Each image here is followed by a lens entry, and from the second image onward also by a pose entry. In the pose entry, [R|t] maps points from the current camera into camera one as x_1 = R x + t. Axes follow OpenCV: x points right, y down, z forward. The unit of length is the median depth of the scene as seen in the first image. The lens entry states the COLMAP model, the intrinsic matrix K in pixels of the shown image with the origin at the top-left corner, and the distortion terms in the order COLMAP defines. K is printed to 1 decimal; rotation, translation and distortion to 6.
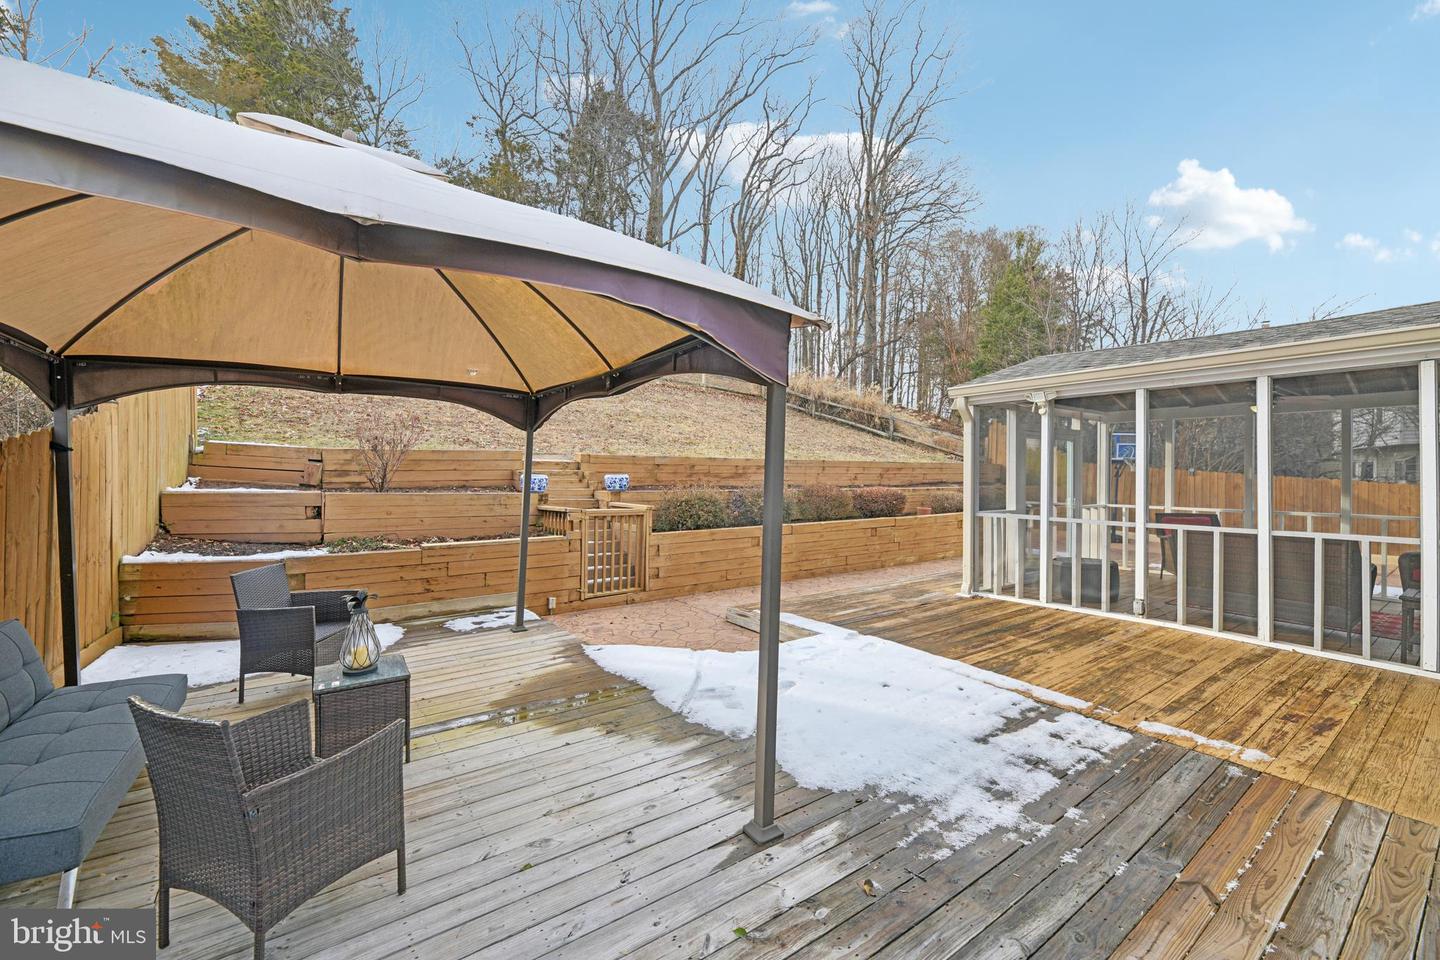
lens RADIAL K [[581.8, 0, 727.7], [0, 581.8, 471.3], [0, 0, 1]] dist [-0.001222, -0.001100]
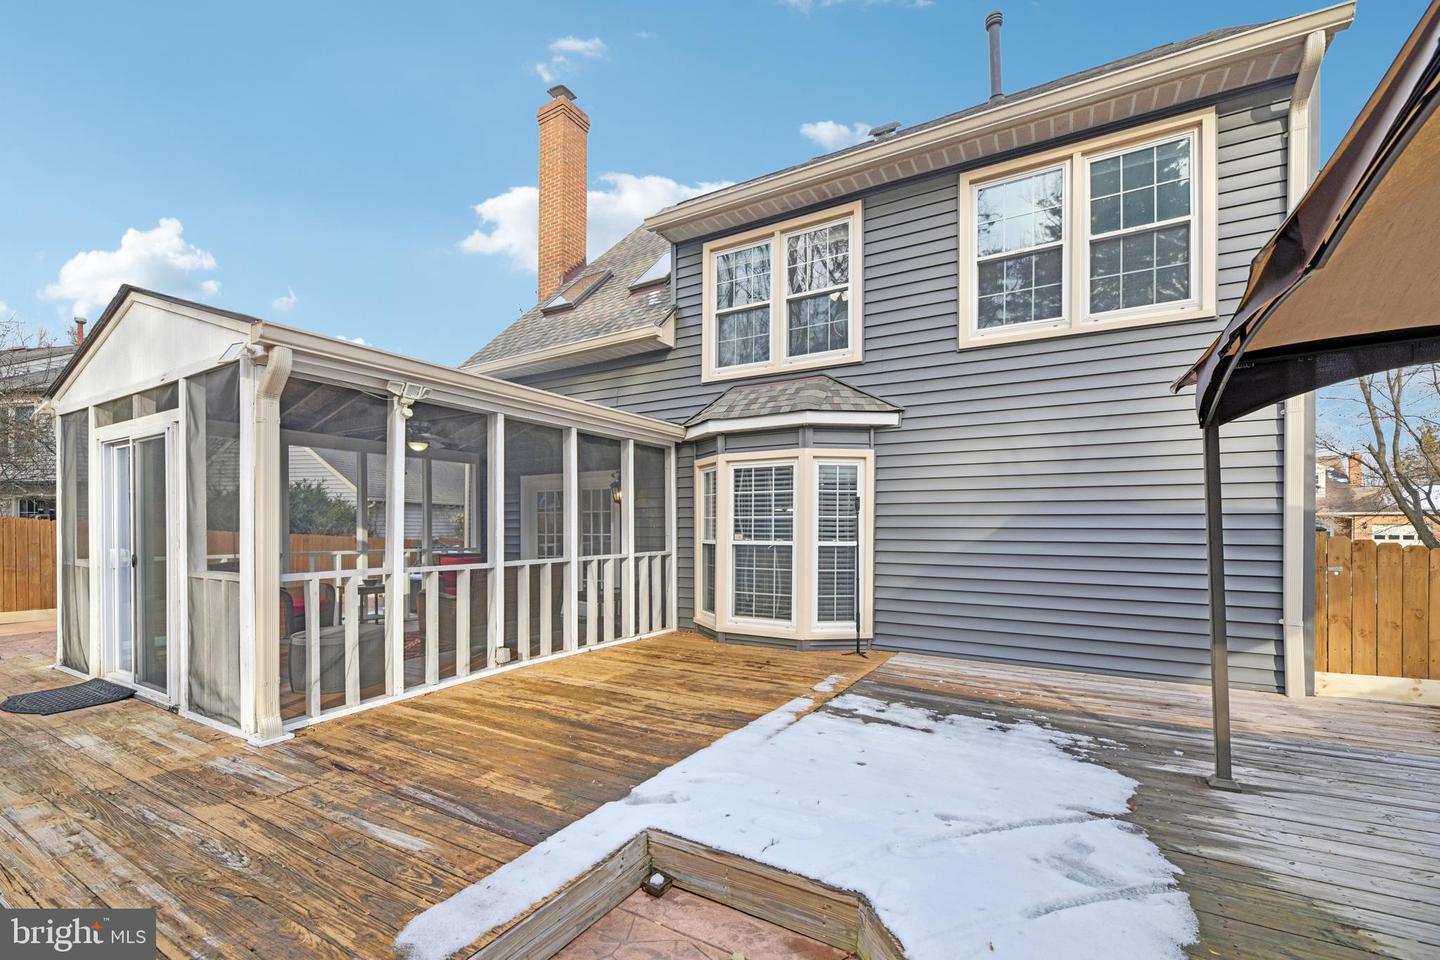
lens RADIAL K [[602.8, 0, 732.6], [0, 602.8, 529.4], [0, 0, 1]] dist [0.002035, -0.000529]
pose [[-0.415139, -0.009793, 0.909705, -0.480459], [-0.005472, 0.999951, 0.008267, 0.048290], [-0.909742, -0.001546, -0.415172, 1.786682]]
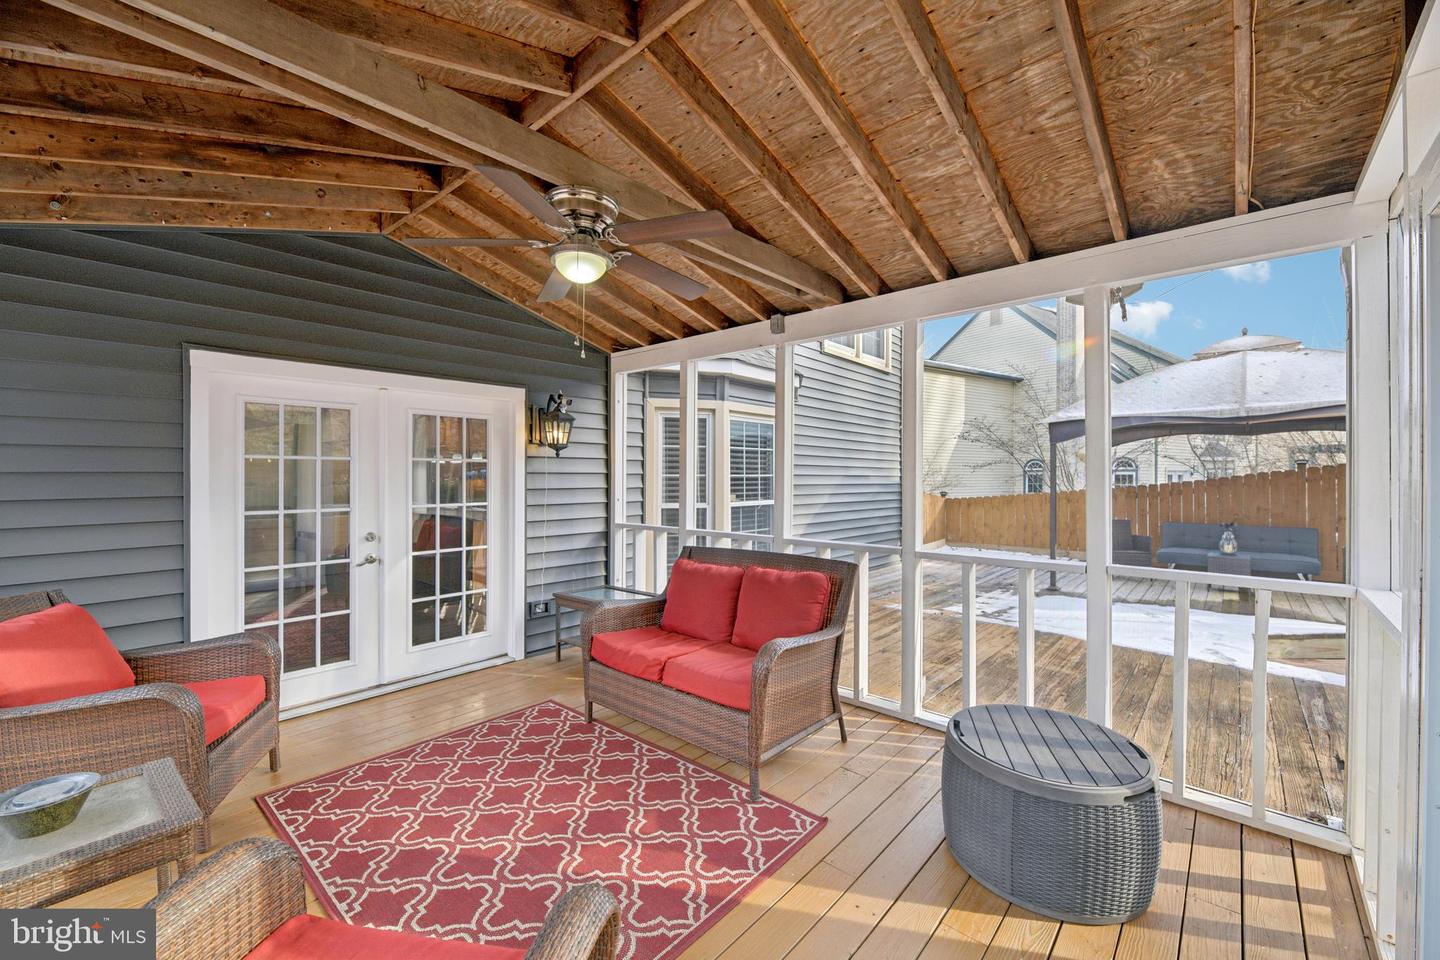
lens RADIAL K [[577.8, 0, 725.2], [0, 577.8, 478.0], [0, 0, 1]] dist [-0.000274, -0.000275]
pose [[-0.976076, -0.006558, -0.217329, 1.738563], [-0.006398, 0.999978, -0.001441, 0.034006], [0.217333, -0.000016, -0.976097, 2.589952]]
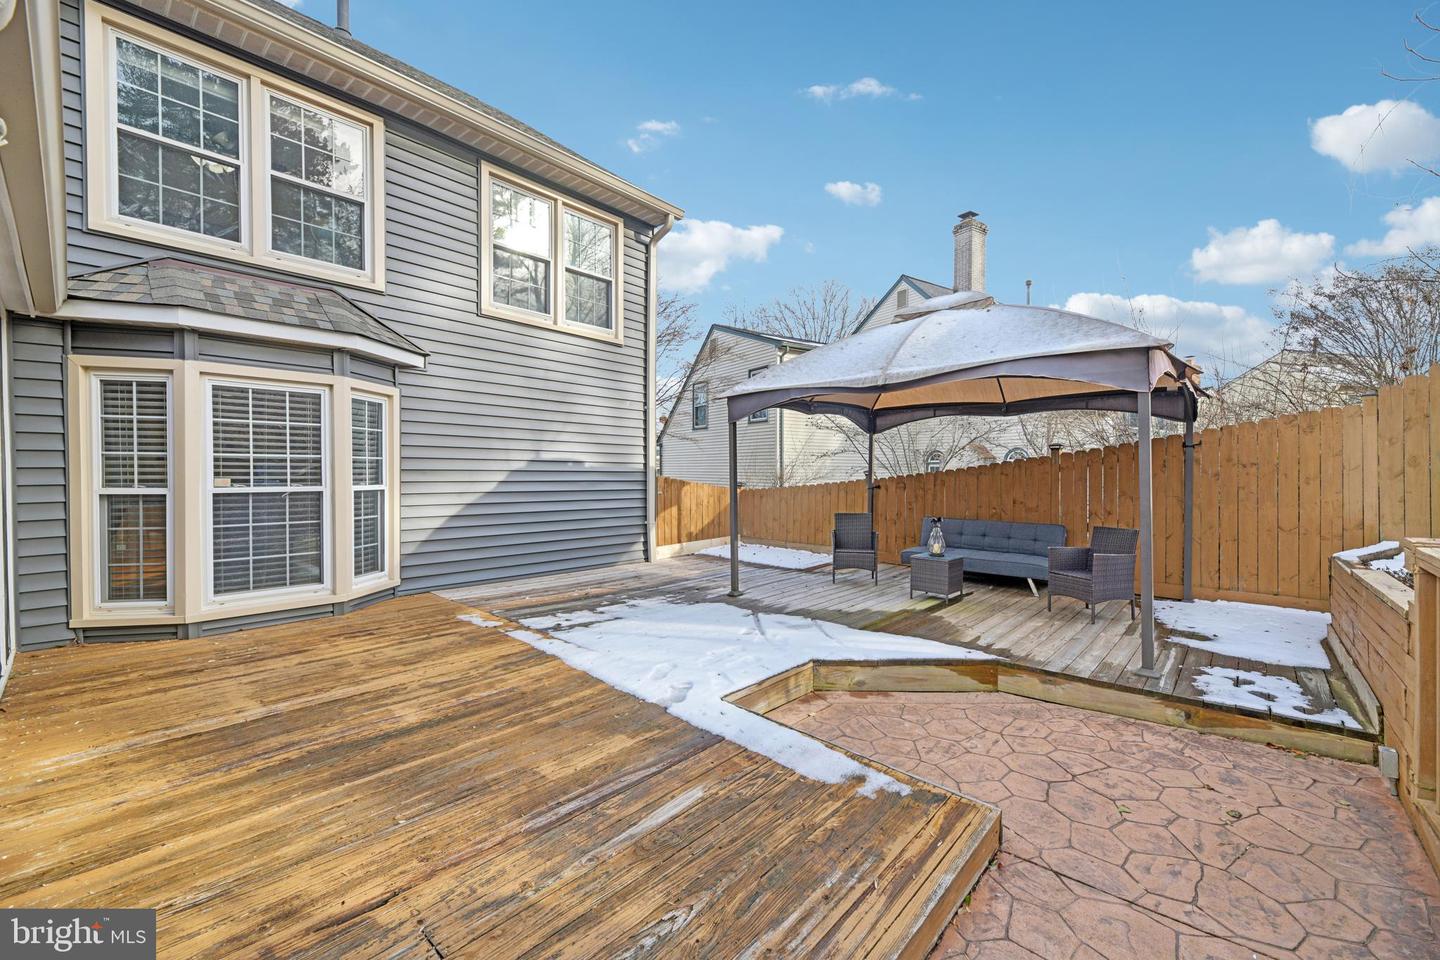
lens RADIAL K [[577.8, 0, 725.2], [0, 577.8, 478.0], [0, 0, 1]] dist [-0.000274, -0.000275]
pose [[-0.977270, -0.008915, -0.211809, 0.469553], [-0.010759, 0.999914, 0.007557, 0.056308], [0.211723, 0.009664, -0.977282, 2.521135]]
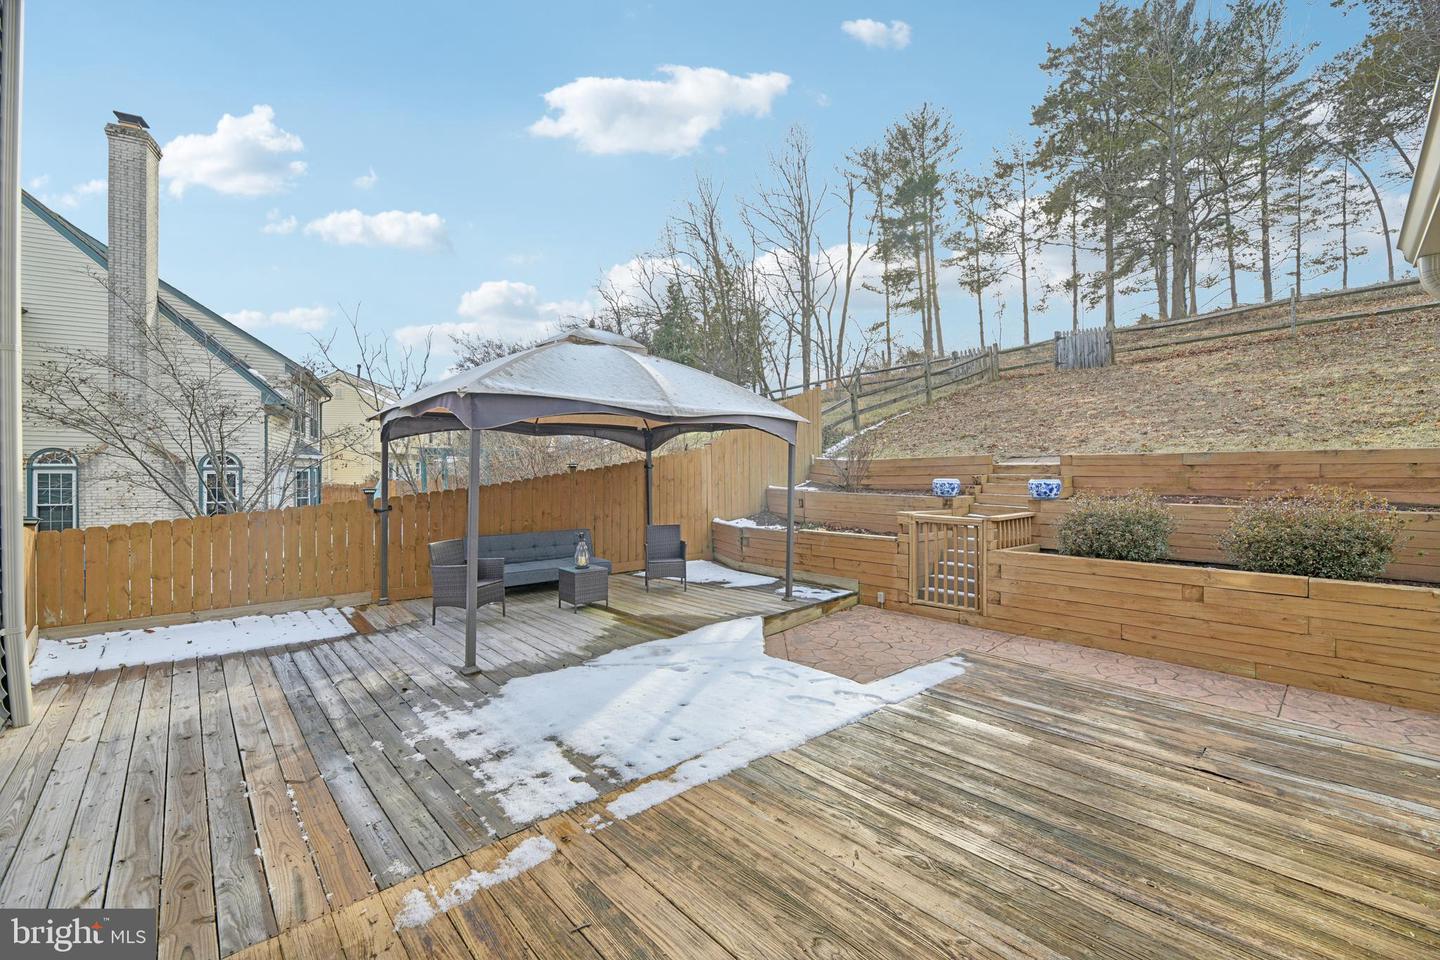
lens RADIAL K [[577.8, 0, 725.2], [0, 577.8, 478.0], [0, 0, 1]] dist [-0.000274, -0.000275]
pose [[0.124552, 0.000159, -0.992213, 1.425242], [0.002561, 0.999997, 0.000482, 0.004775], [0.992210, -0.002602, 0.124551, 1.131436]]
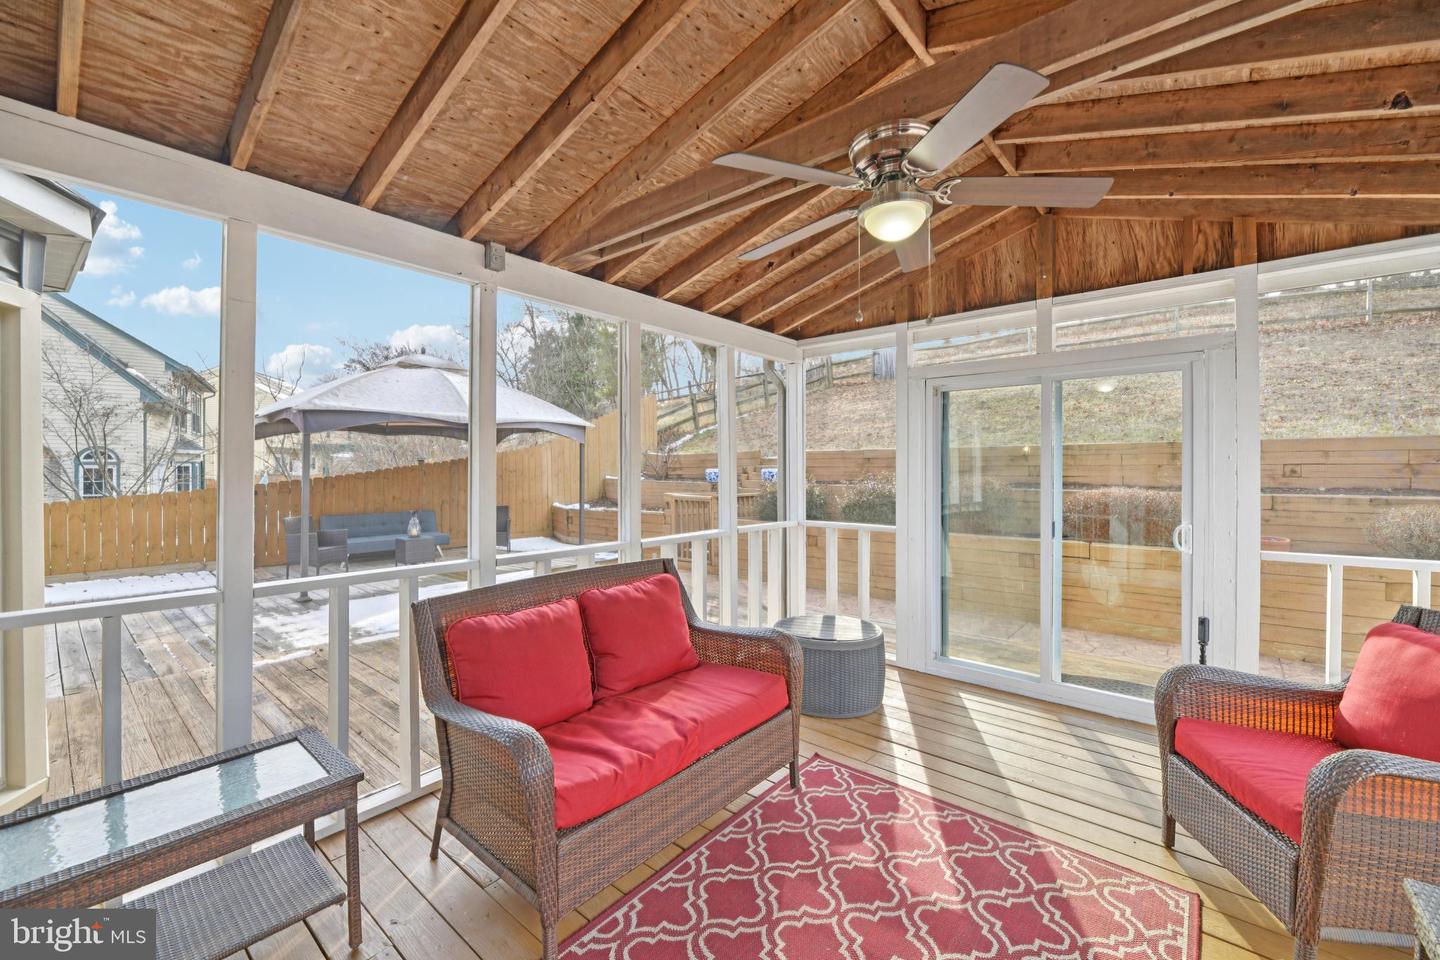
lens RADIAL K [[581.8, 0, 727.7], [0, 581.8, 471.3], [0, 0, 1]] dist [-0.001222, -0.001100]
pose [[0.239731, -0.003965, -0.970831, 2.254783], [0.006240, 0.999977, -0.002544, 0.031786], [0.970819, -0.005448, 0.239750, 1.622857]]
